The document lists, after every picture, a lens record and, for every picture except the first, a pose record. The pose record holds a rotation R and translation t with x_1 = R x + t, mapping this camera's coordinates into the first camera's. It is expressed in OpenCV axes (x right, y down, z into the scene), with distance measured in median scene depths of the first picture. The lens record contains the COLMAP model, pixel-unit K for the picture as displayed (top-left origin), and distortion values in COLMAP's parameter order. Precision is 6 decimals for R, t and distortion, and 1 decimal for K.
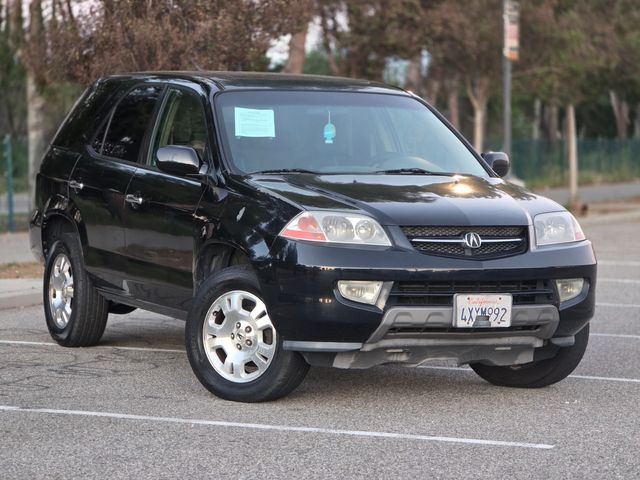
lens RADIAL K [[2165.2, 0, 320.0], [0, 2165.2, 240.0], [0, 0, 1]] dist [0.116039, 0.985628]
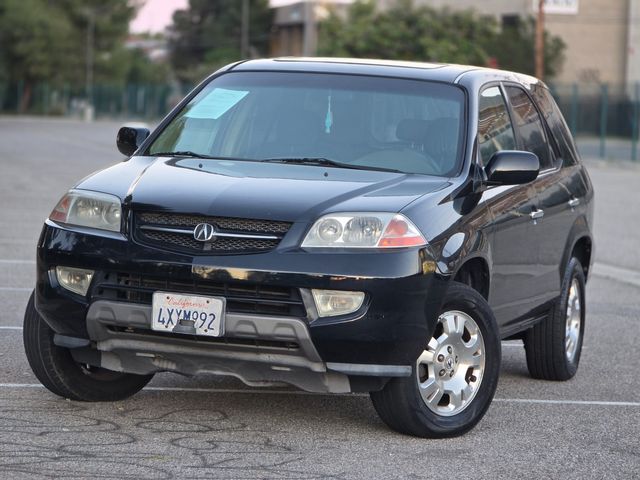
lens RADIAL K [[2165.2, 0, 320.0], [0, 2165.2, 240.0], [0, 0, 1]] dist [0.116039, 0.985628]
pose [[0.736593, 0.057474, -0.673890, 0.658638], [-0.081713, 0.996647, -0.004315, 0.002973], [0.671382, 0.058244, 0.738819, 0.391050]]
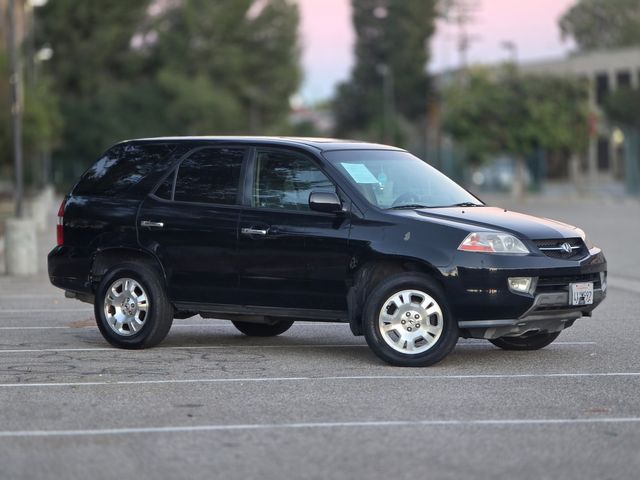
lens RADIAL K [[2165.2, 0, 320.0], [0, 2165.2, 240.0], [0, 0, 1]] dist [0.116039, 0.985628]
pose [[0.882649, -0.036341, 0.468626, -0.763922], [0.045189, 0.998949, -0.007647, -0.001399], [-0.467855, 0.027927, 0.883364, -0.242383]]
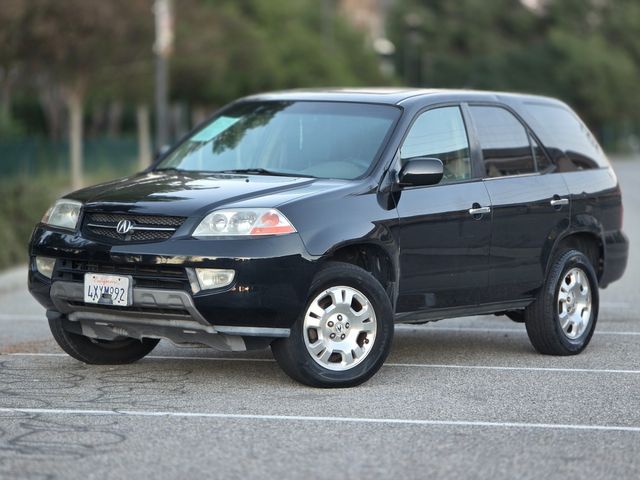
lens RADIAL K [[2165.2, 0, 320.0], [0, 2165.2, 240.0], [0, 0, 1]] dist [0.116039, 0.985628]
pose [[0.510084, 0.027961, -0.859670, 1.041876], [-0.060625, 0.998154, -0.003507, 0.004534], [0.857985, 0.053906, 0.510838, 0.506861]]
